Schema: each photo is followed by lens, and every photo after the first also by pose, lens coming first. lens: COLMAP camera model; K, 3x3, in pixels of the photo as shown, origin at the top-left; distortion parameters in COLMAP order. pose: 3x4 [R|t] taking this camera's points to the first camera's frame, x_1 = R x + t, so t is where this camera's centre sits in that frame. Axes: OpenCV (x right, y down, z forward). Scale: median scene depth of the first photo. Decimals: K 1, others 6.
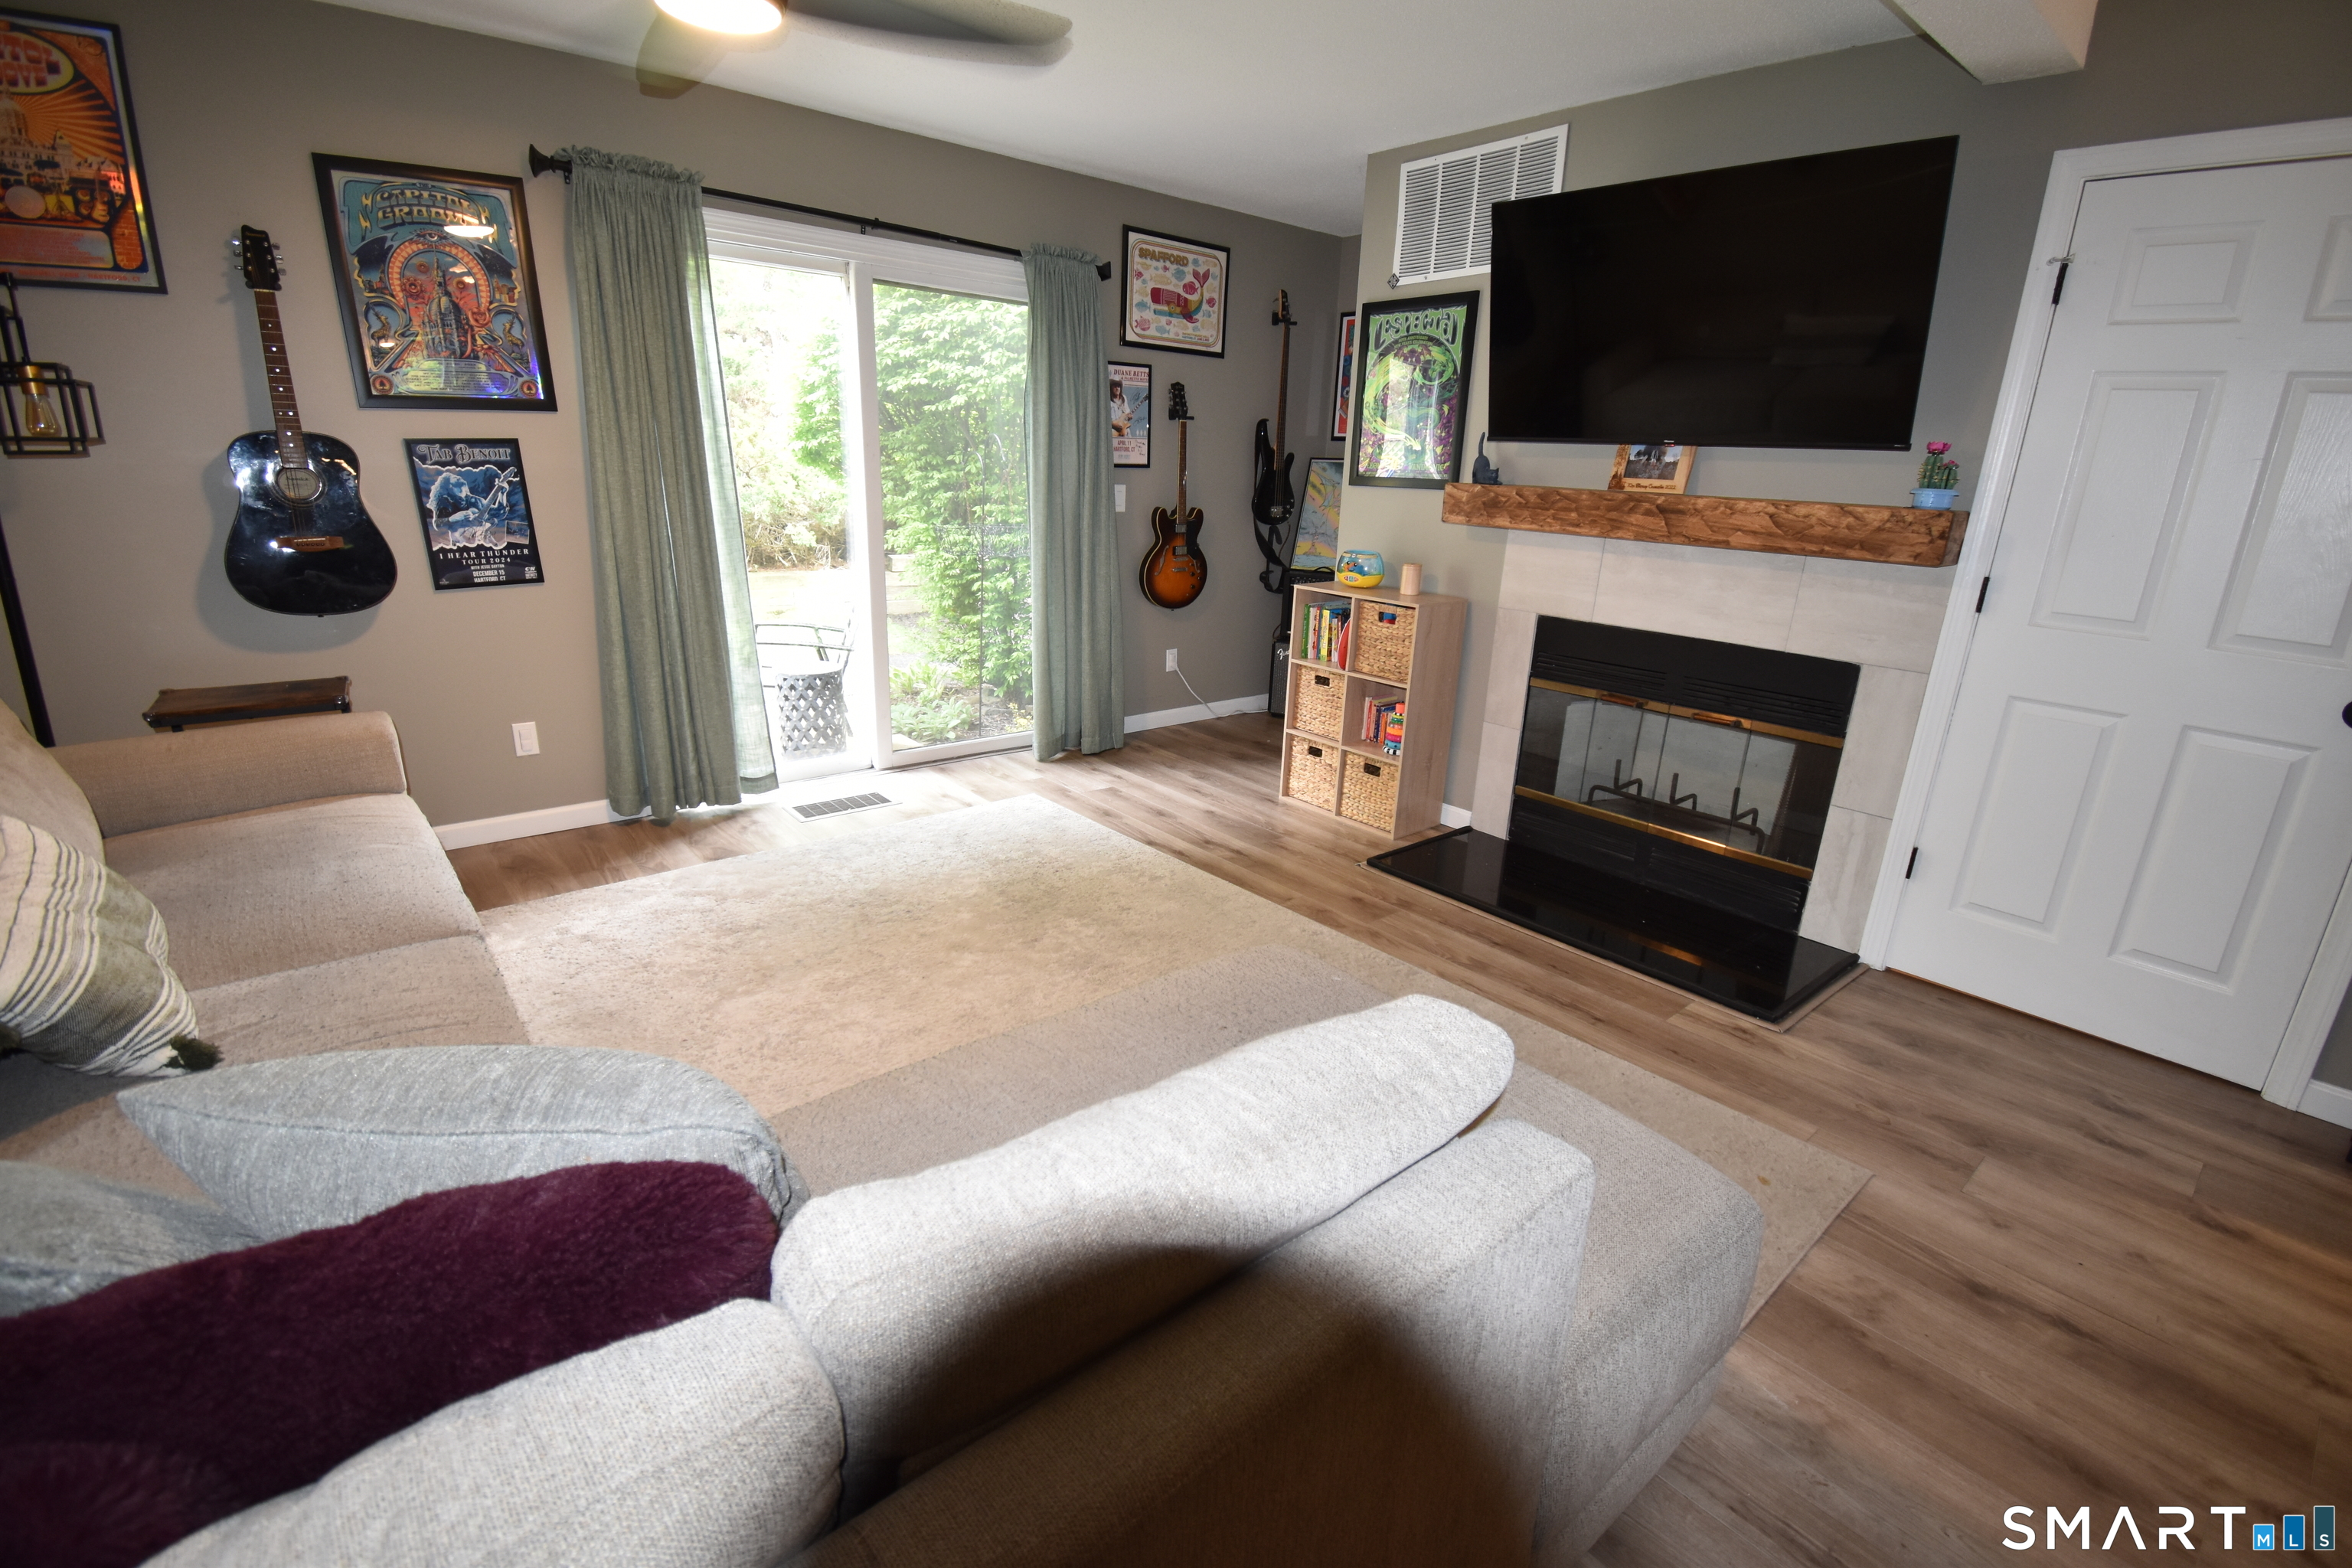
lens RADIAL K [[1024.2, 0, 1176.0], [0, 1024.2, 784.0], [0, 0, 1]] dist [-0.000939, -0.000304]
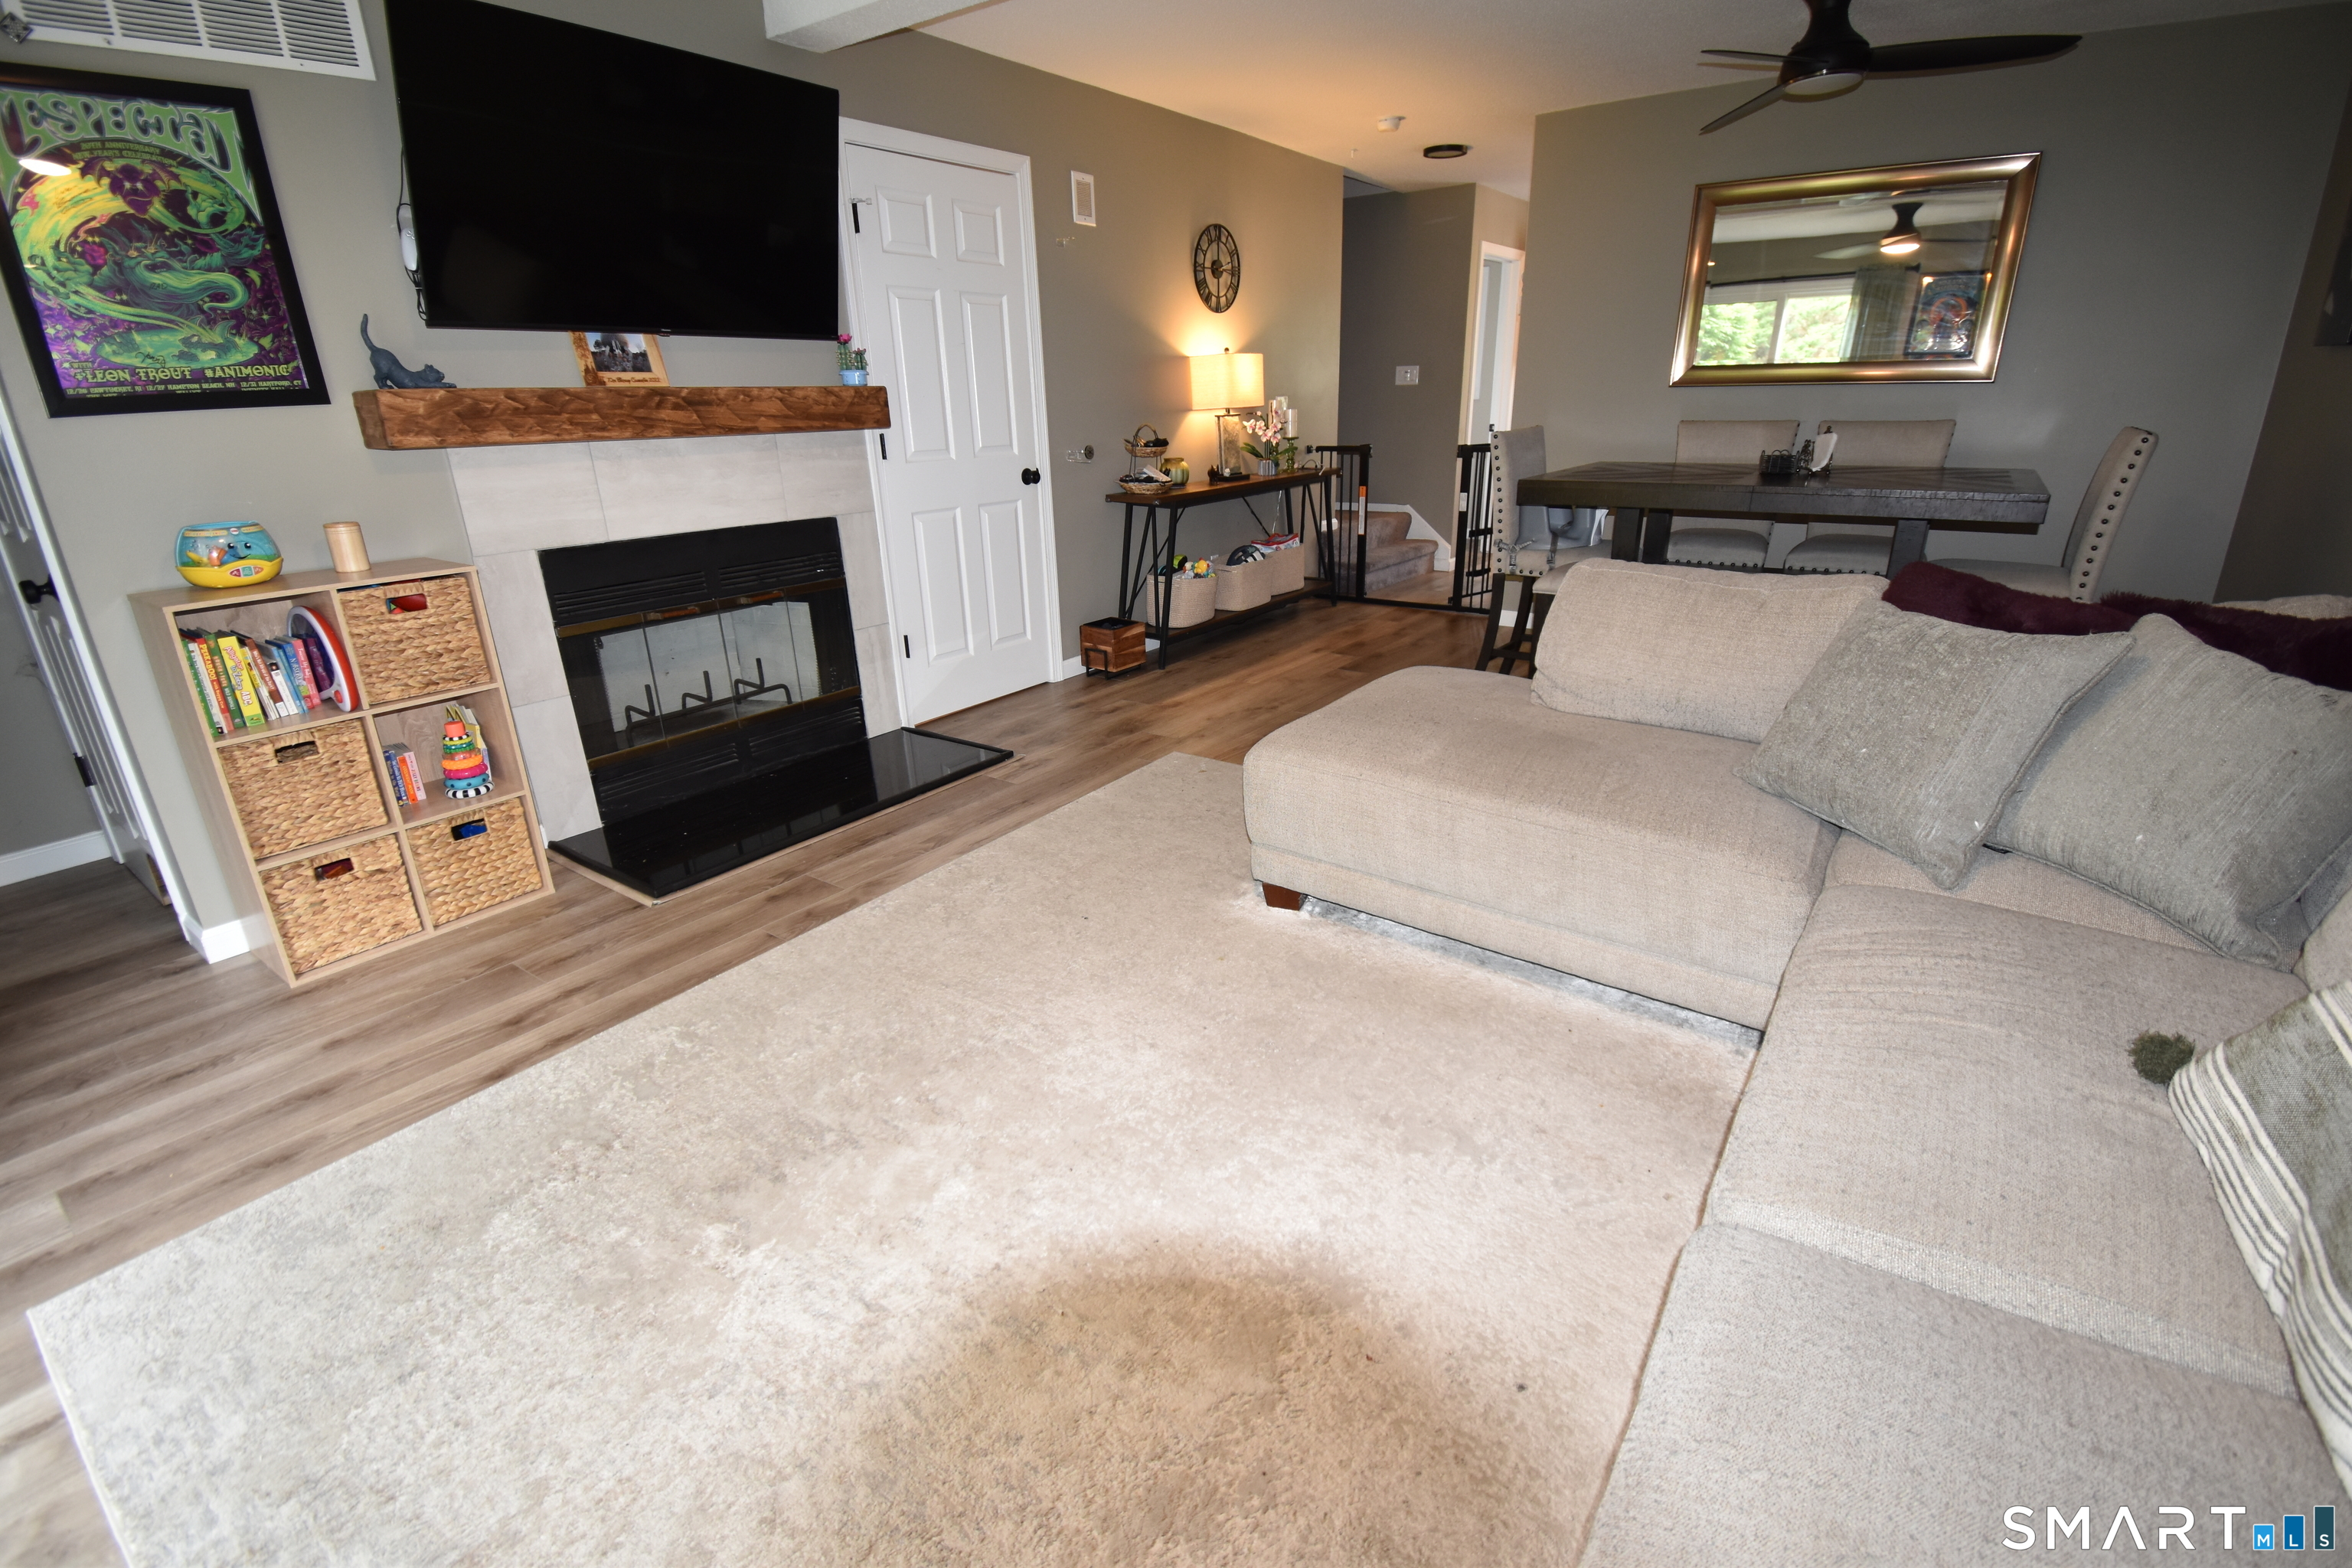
lens RADIAL K [[1045.4, 0, 1176.0], [0, 1045.4, 784.0], [0, 0, 1]] dist [-0.000641, -0.000310]
pose [[-0.240764, -0.364178, 0.899671, -0.635116], [0.310620, 0.849275, 0.426904, -0.227455], [-0.919537, 0.382238, -0.091354, 0.760772]]
